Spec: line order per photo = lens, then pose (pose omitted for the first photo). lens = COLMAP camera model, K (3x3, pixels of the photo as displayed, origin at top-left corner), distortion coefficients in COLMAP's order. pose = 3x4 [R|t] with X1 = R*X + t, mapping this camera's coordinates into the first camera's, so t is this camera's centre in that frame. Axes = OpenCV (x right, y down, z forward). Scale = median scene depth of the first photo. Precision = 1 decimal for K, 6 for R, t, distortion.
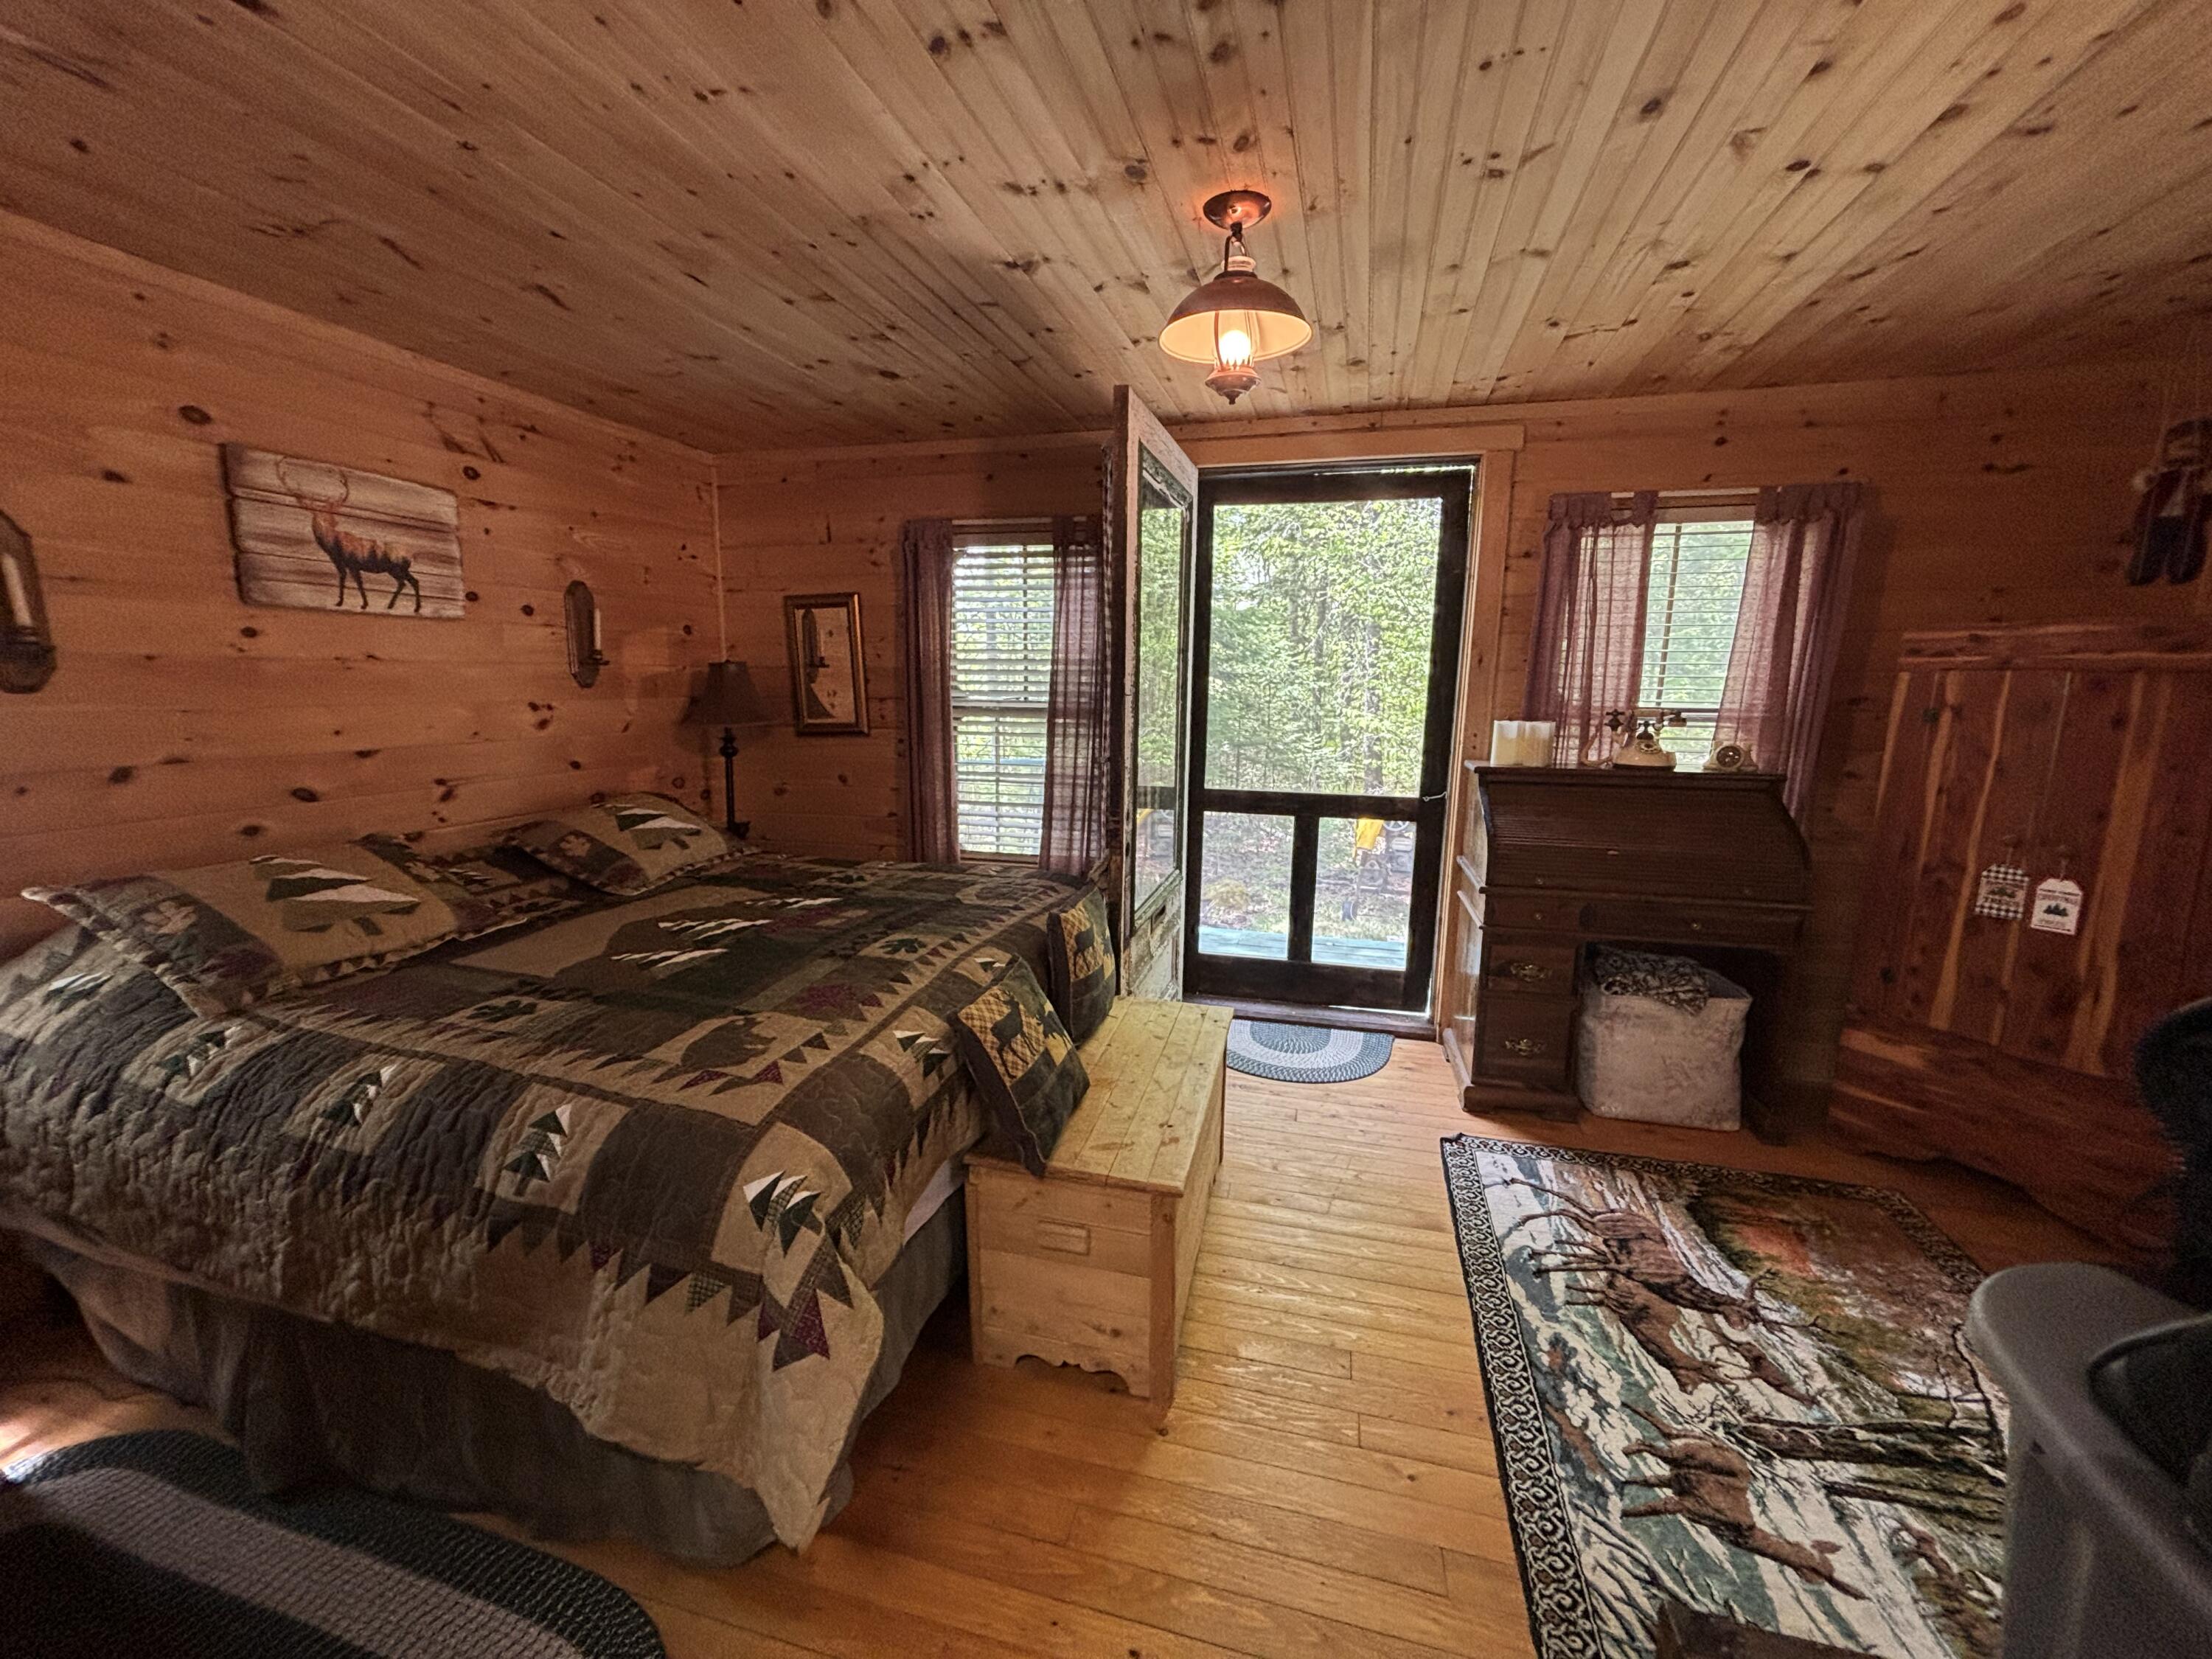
lens RADIAL K [[891.4, 0, 1108.7], [0, 891.4, 821.6], [0, 0, 1]] dist [0.007134, -0.001047]
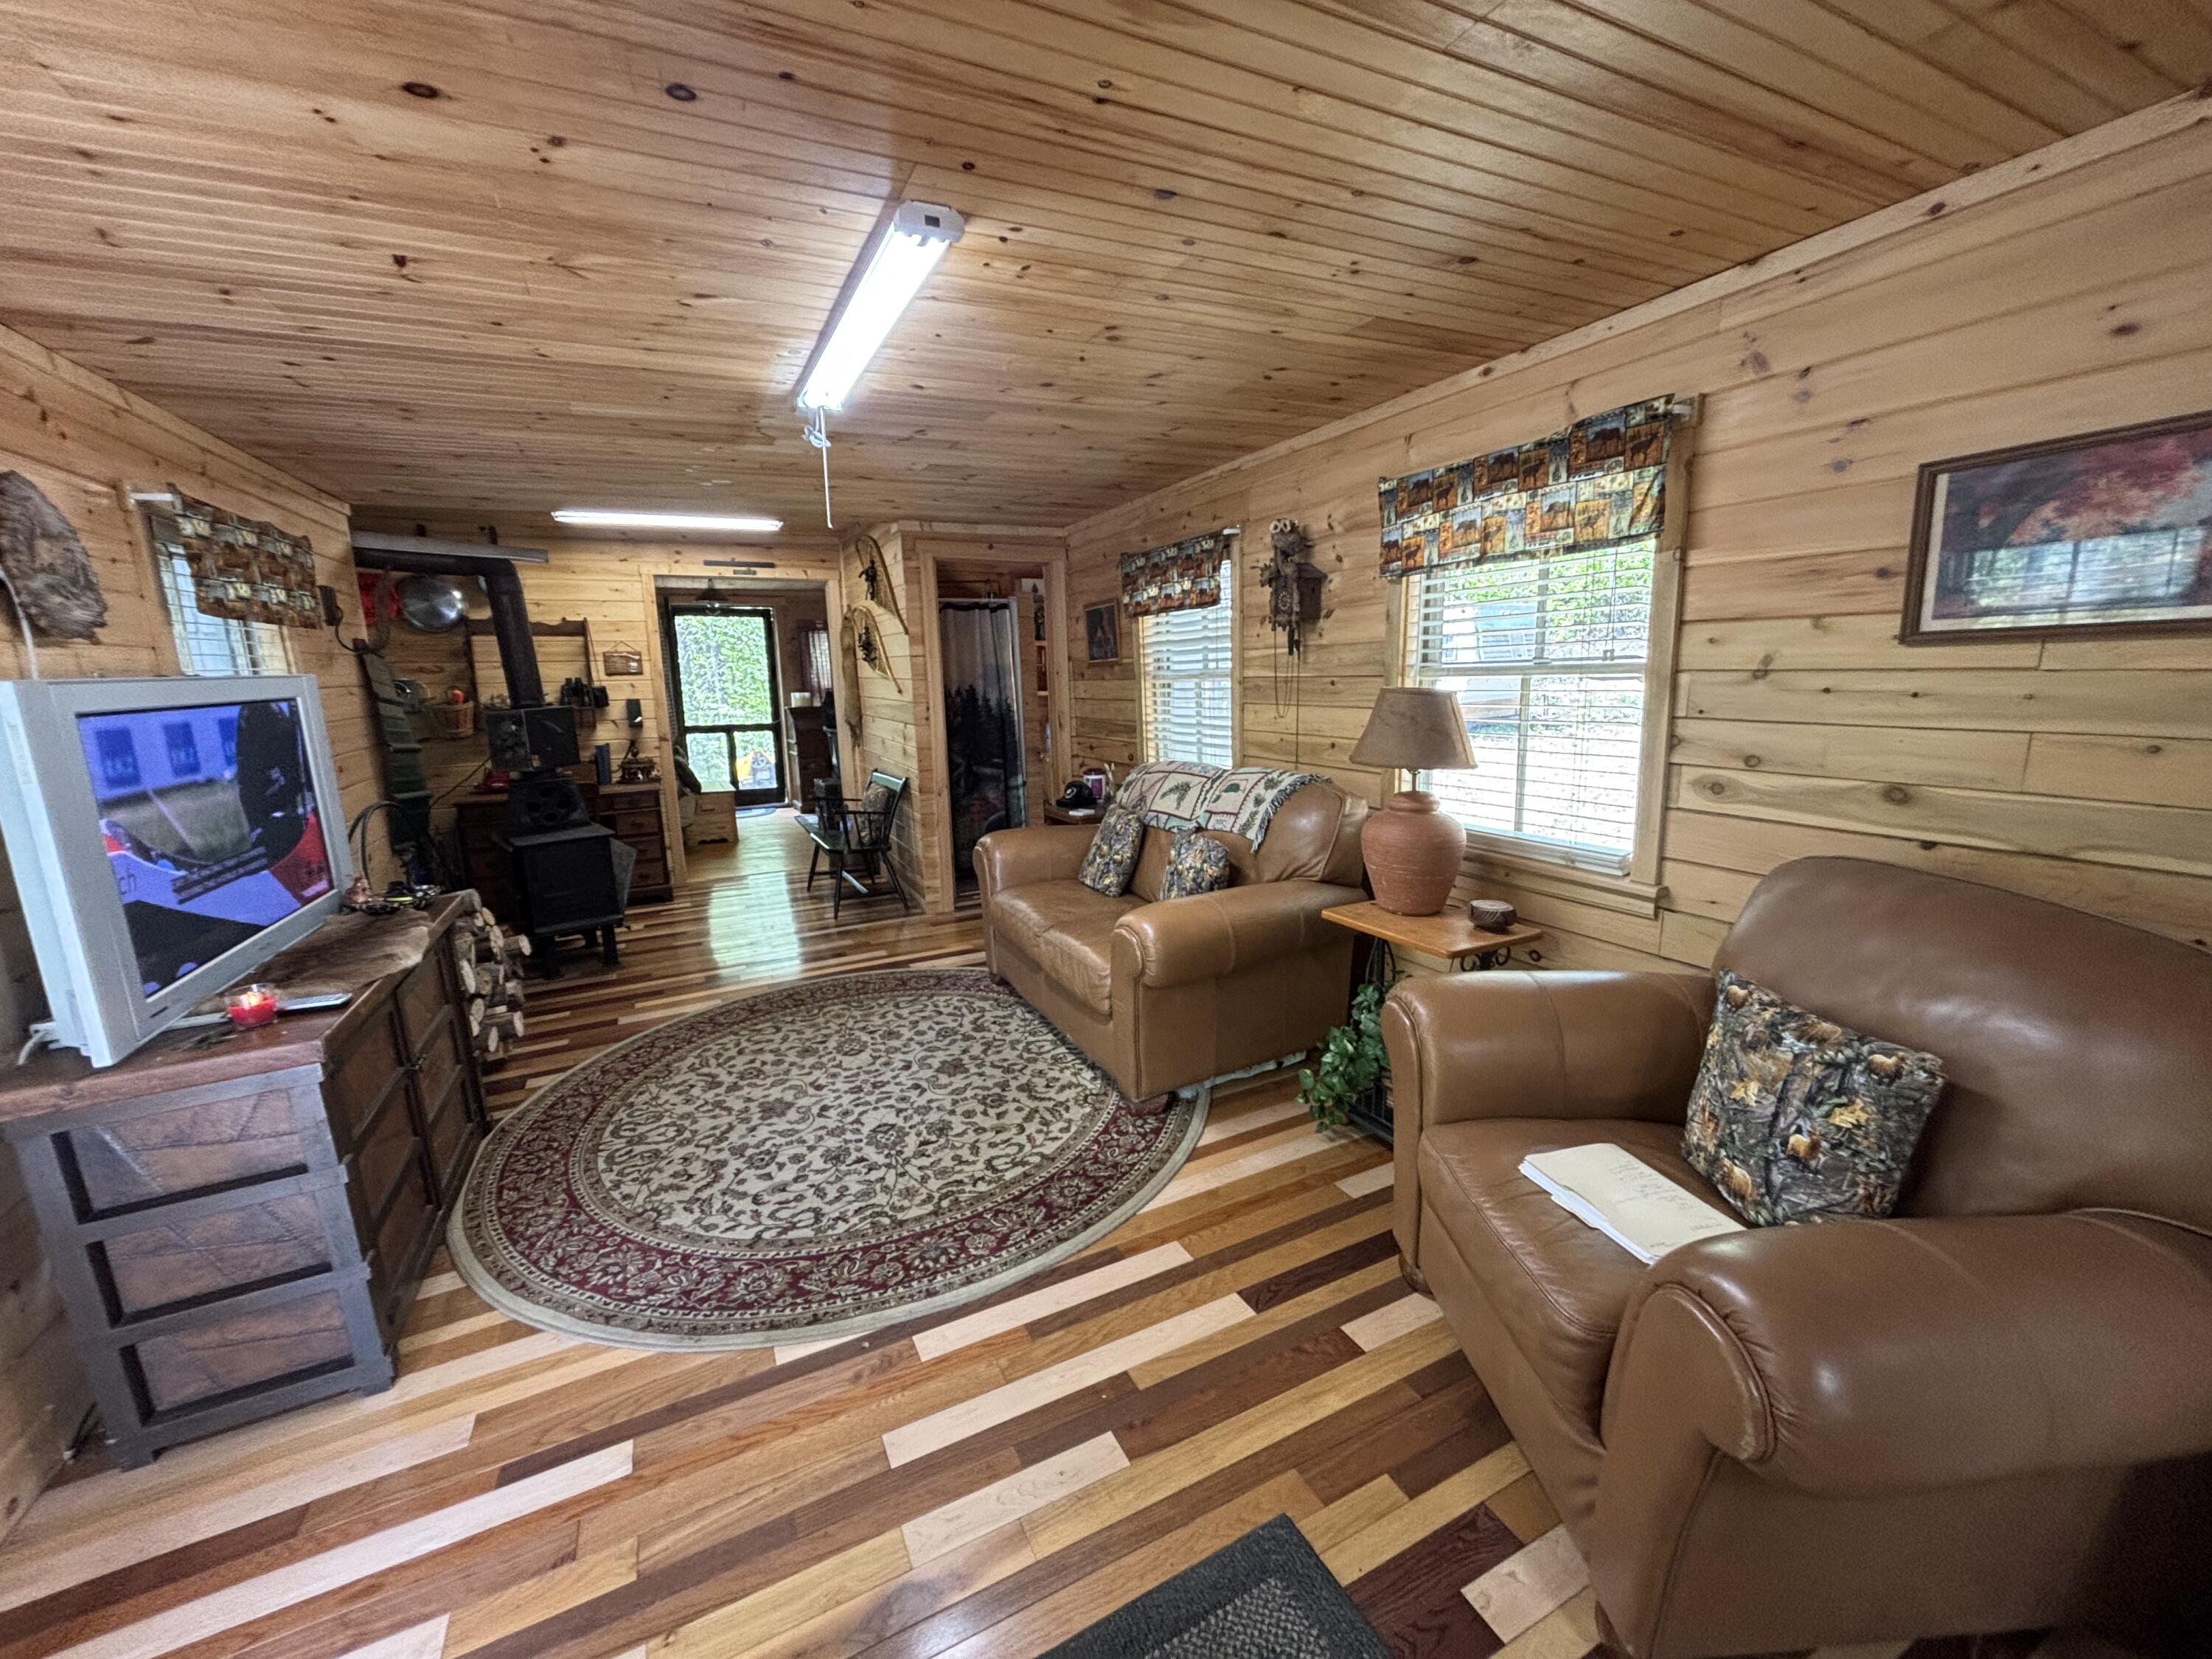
lens RADIAL K [[891.4, 0, 1097.9], [0, 891.4, 828.0], [0, 0, 1]] dist [0.007134, -0.001047]
pose [[0.756848, -0.139750, 0.638476, -0.961638], [0.139574, 0.988897, 0.051000, 0.408726], [-0.638514, 0.050515, 0.767951, -2.428115]]
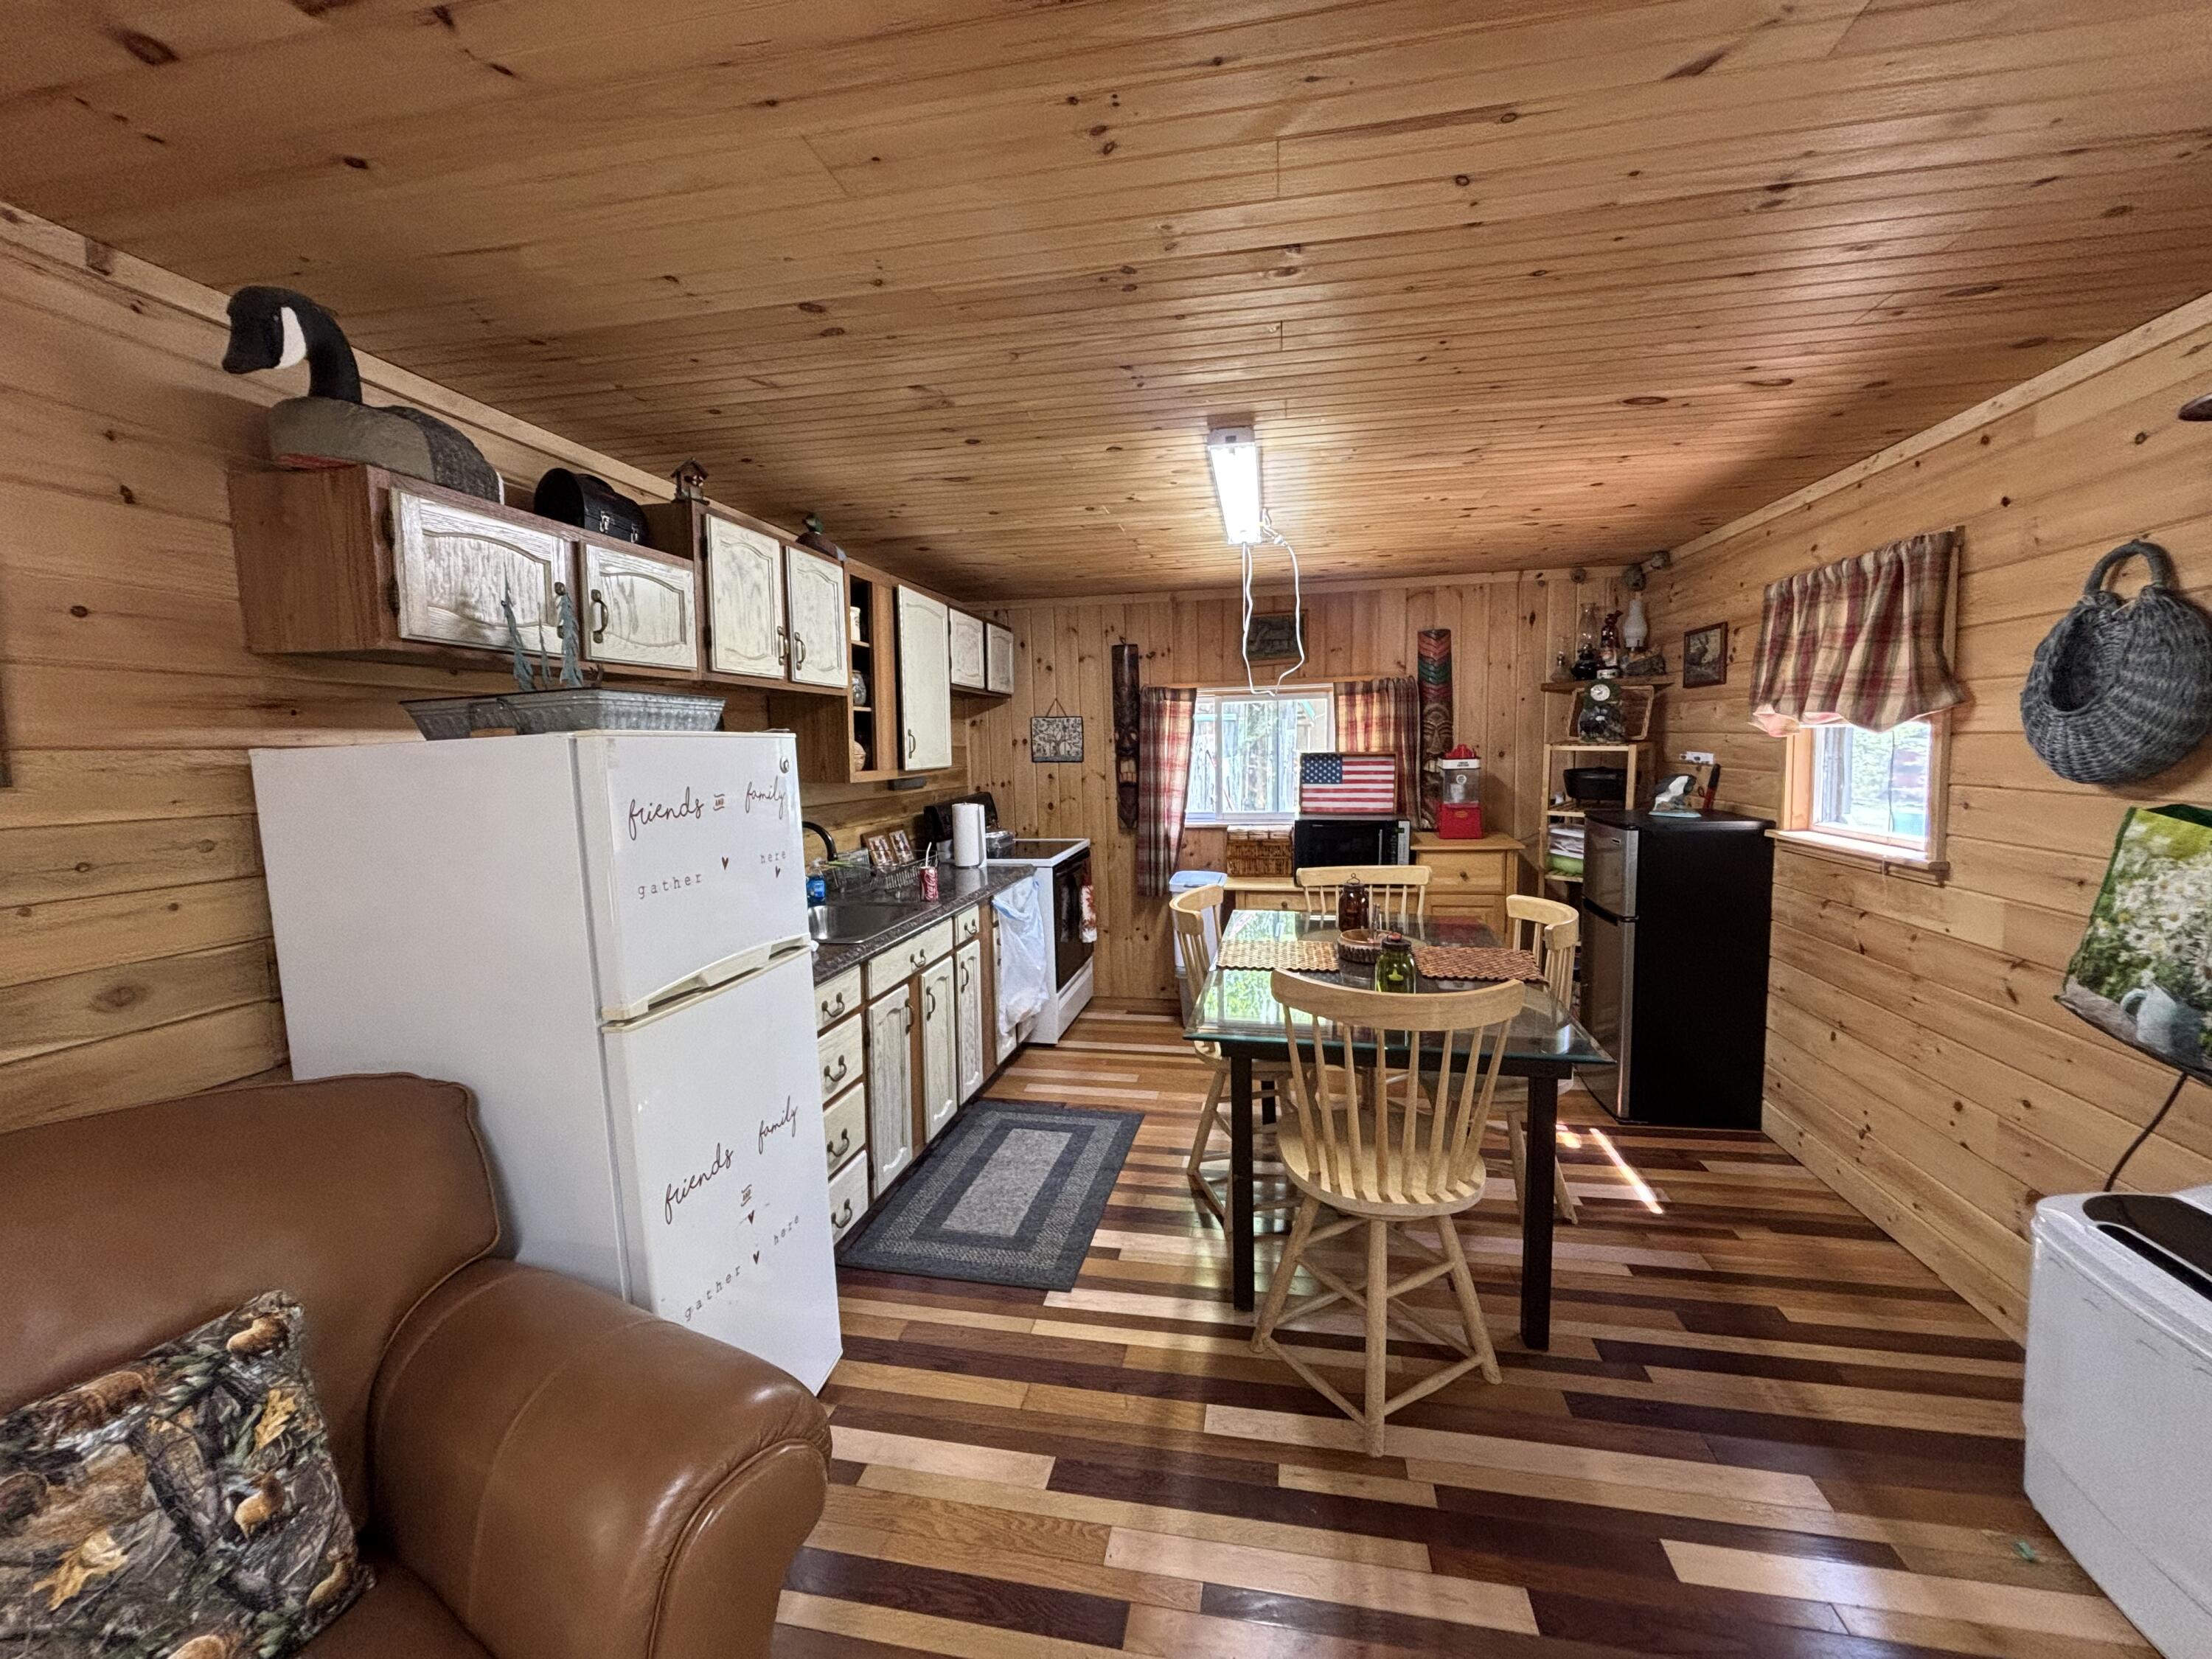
lens RADIAL K [[891.4, 0, 1101.4], [0, 891.4, 832.4], [0, 0, 1]] dist [0.007134, -0.001047]
pose [[-0.998053, 0.028065, -0.055708, -0.596676], [0.012795, 0.966186, 0.257529, 0.304951], [0.061052, 0.256315, -0.964663, -1.869706]]
